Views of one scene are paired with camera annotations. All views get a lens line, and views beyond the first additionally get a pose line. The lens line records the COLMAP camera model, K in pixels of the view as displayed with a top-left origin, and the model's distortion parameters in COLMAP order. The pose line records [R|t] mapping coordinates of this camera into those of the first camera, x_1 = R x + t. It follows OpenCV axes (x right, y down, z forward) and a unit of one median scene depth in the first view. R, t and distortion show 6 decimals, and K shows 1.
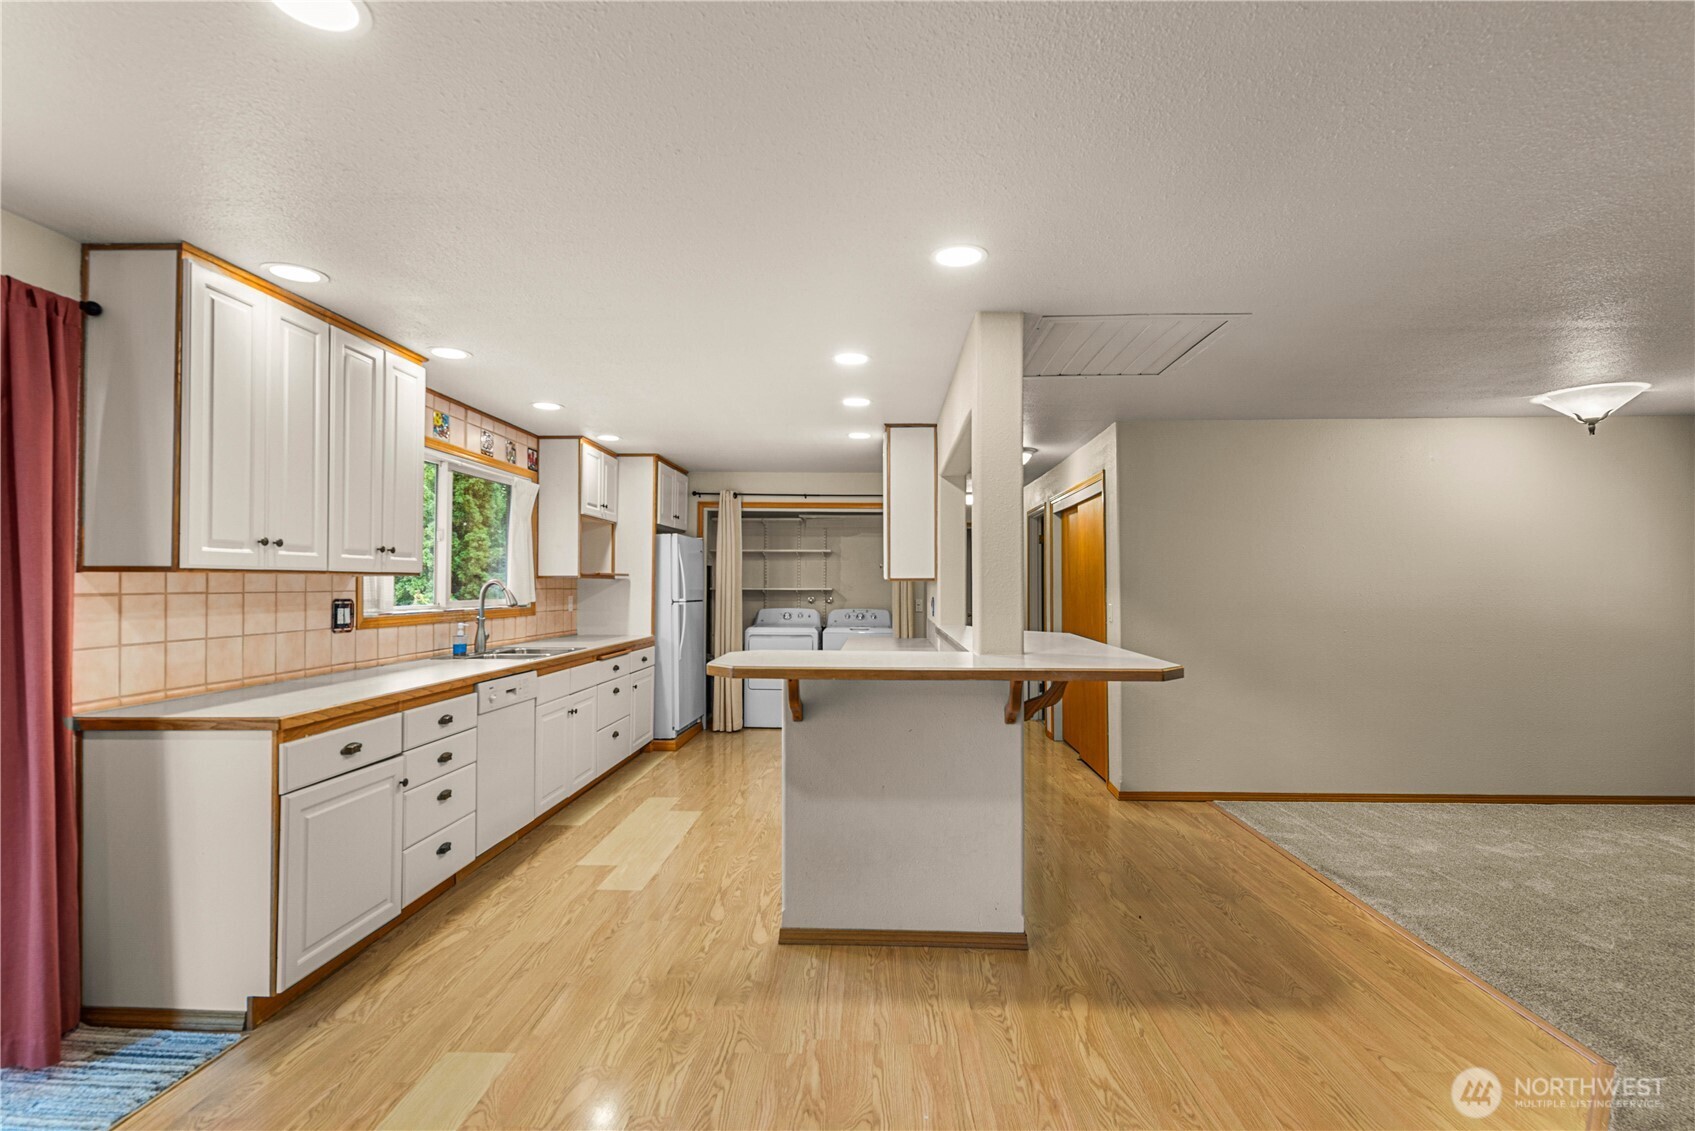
lens RADIAL K [[805.0, 0, 856.0], [0, 805.0, 570.1], [0, 0, 1]] dist [-0.001450, -0.000545]
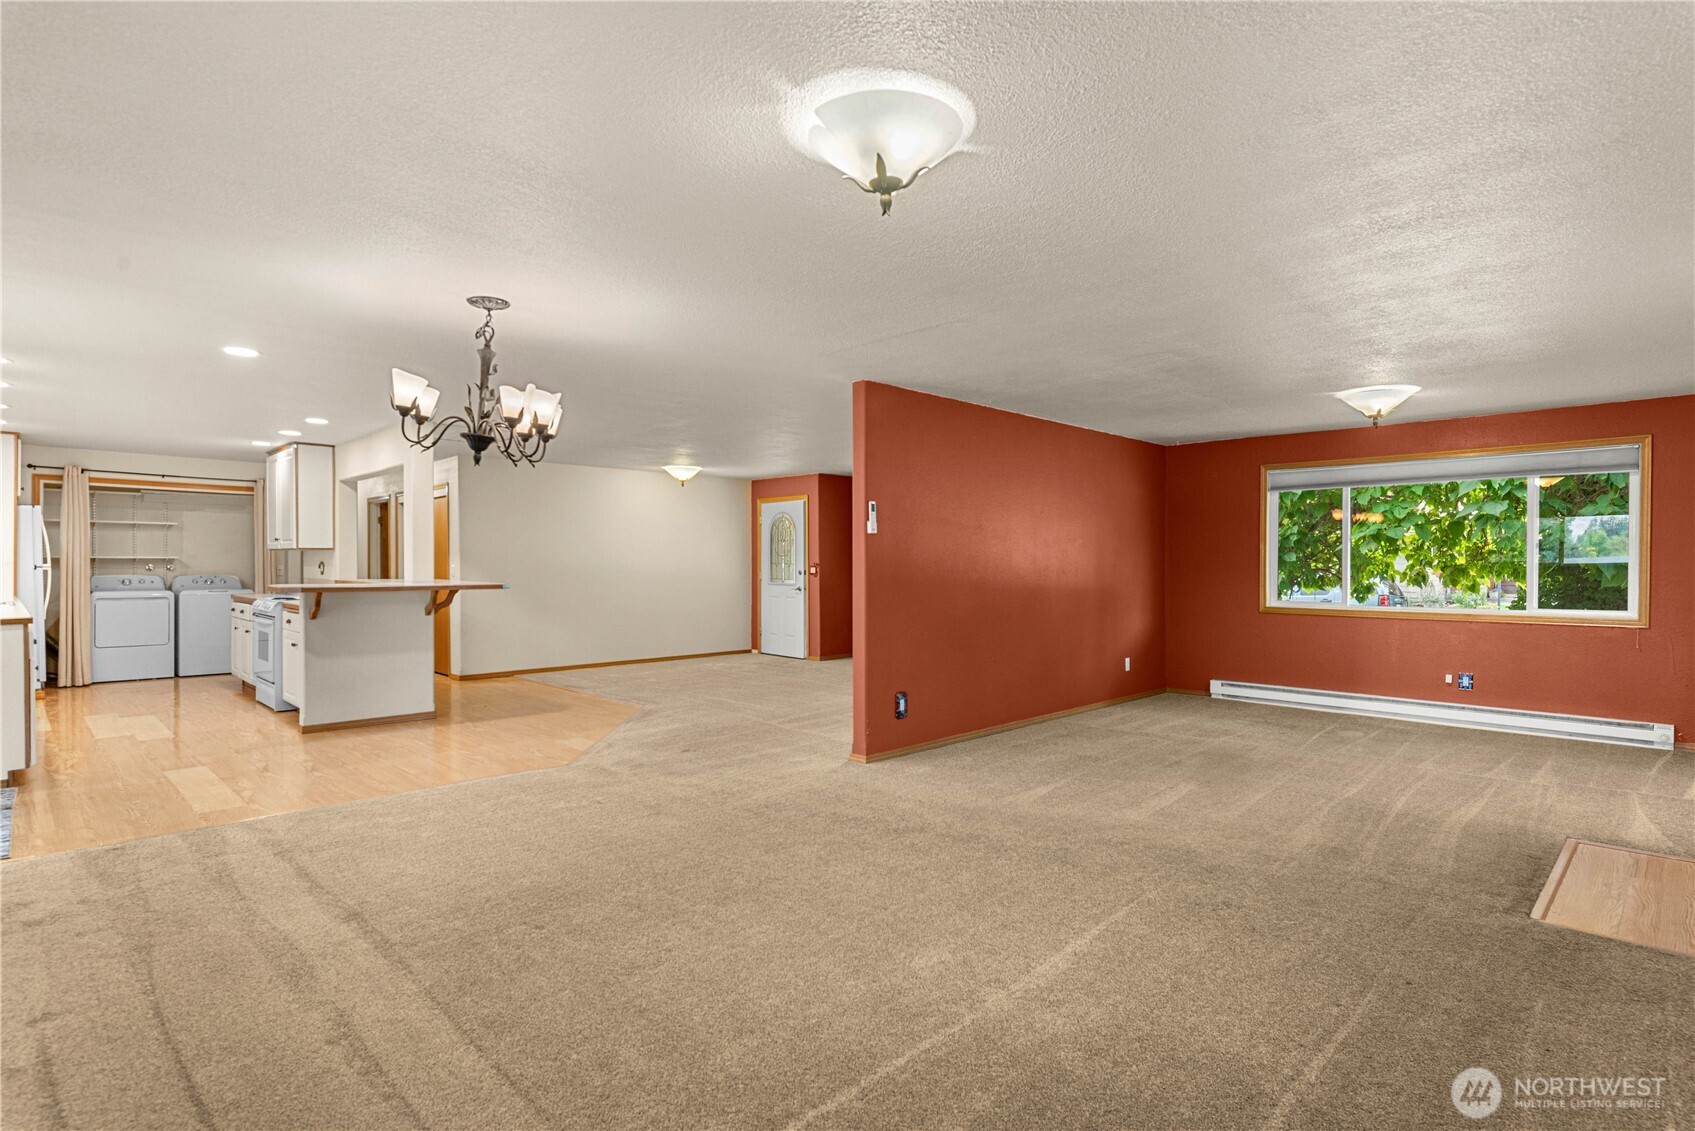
lens RADIAL K [[848.7, 0, 847.5], [0, 848.7, 565.5], [0, 0, 1]] dist [0.003335, -0.000129]
pose [[0.688859, -0.002574, 0.724891, -0.512773], [-0.013770, 0.999767, 0.016636, 0.003679], [-0.724764, -0.021442, 0.688663, -1.037213]]
